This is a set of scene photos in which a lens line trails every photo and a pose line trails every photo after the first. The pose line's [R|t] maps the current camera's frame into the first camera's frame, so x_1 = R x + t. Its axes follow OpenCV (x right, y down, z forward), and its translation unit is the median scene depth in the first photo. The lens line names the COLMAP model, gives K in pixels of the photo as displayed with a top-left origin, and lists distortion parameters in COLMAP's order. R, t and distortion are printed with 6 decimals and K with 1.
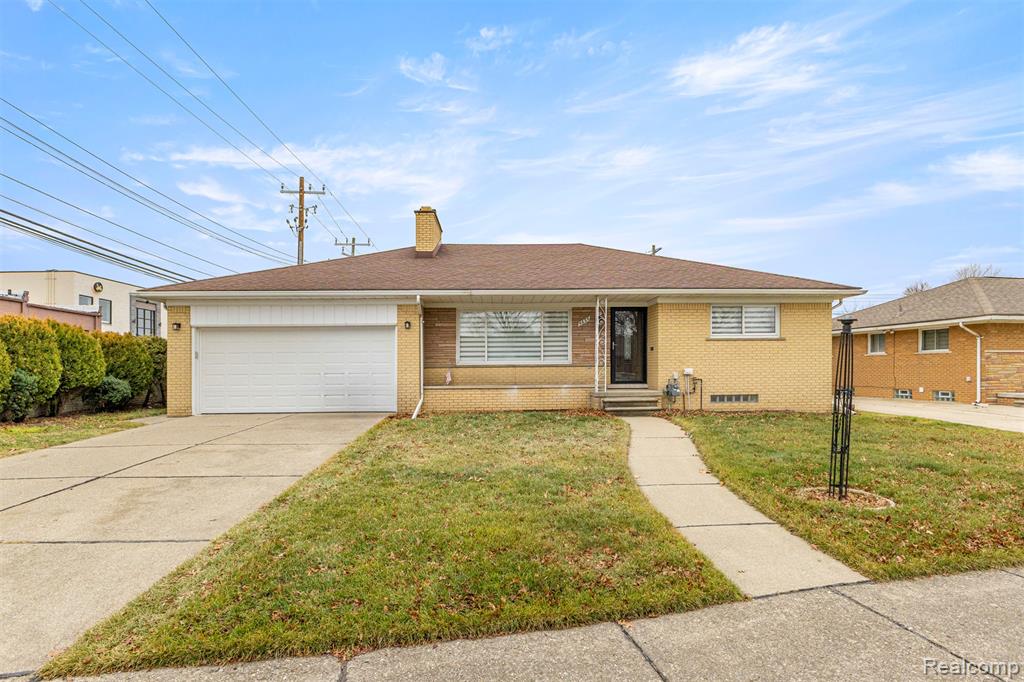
lens RADIAL K [[539.3, 0, 512.4], [0, 539.3, 356.1], [0, 0, 1]] dist [-0.022294, 0.000055]
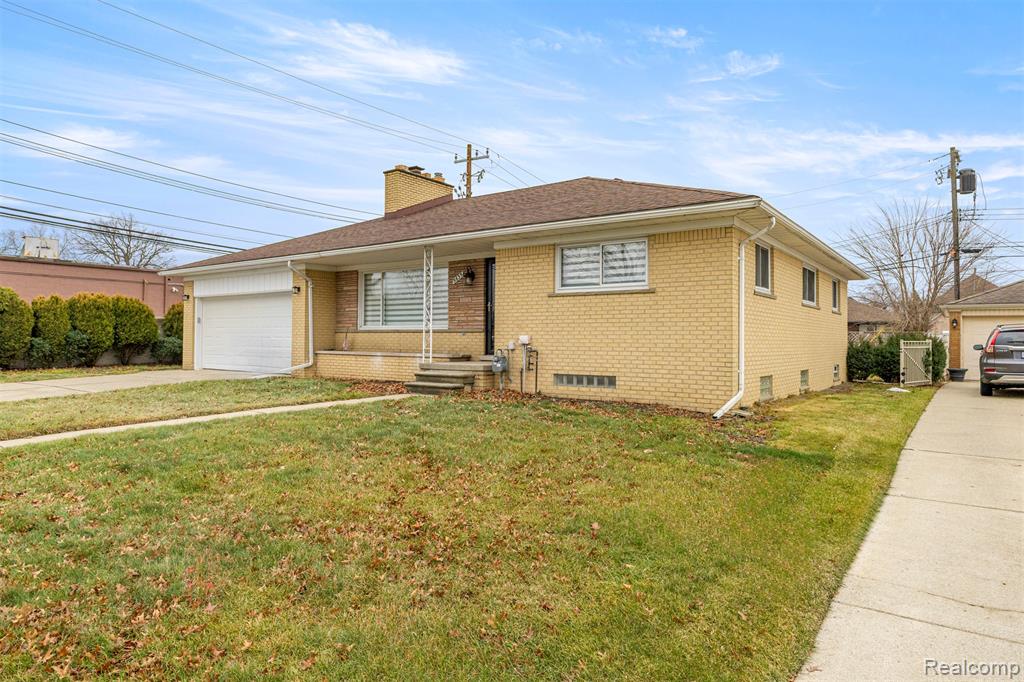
lens RADIAL K [[603.1, 0, 510.5], [0, 603.1, 322.1], [0, 0, 1]] dist [-0.000457, 0.000031]
pose [[0.792269, -0.002951, -0.610165, 0.804723], [0.001763, 0.999995, -0.002547, 0.006356], [0.610170, 0.000942, 0.792270, 0.334808]]
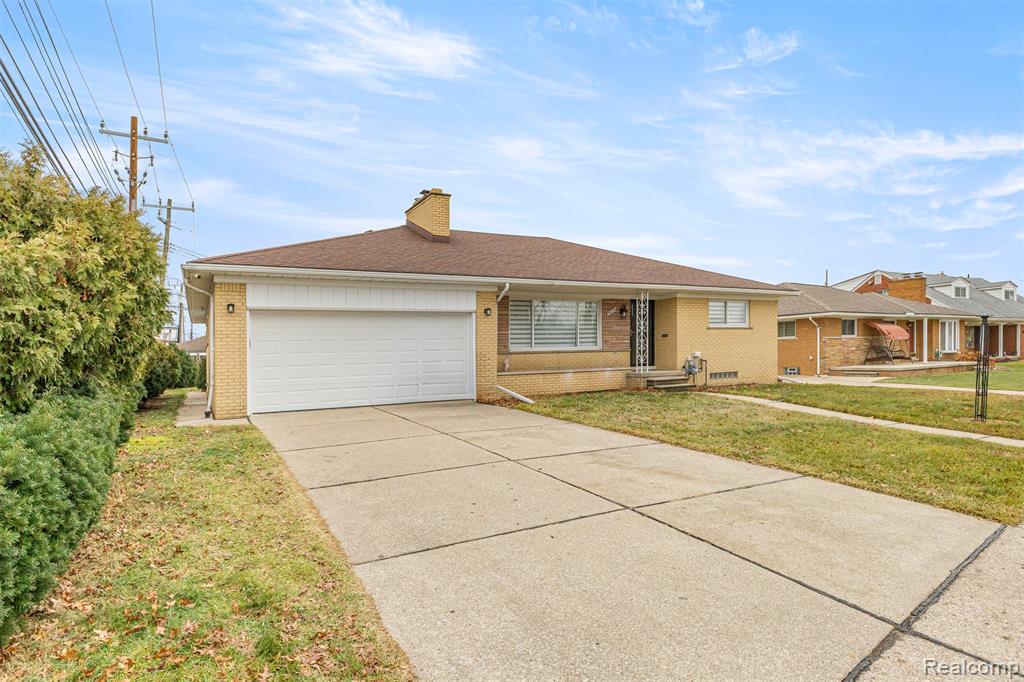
lens RADIAL K [[577.4, 0, 512.0], [0, 577.4, 341.0], [0, 0, 1]] dist [-0.000200, -0.000035]
pose [[0.893221, -0.004560, 0.449594, -0.629900], [0.008794, 0.999934, -0.007330, 0.004671], [-0.449531, 0.010501, 0.893203, 0.019478]]
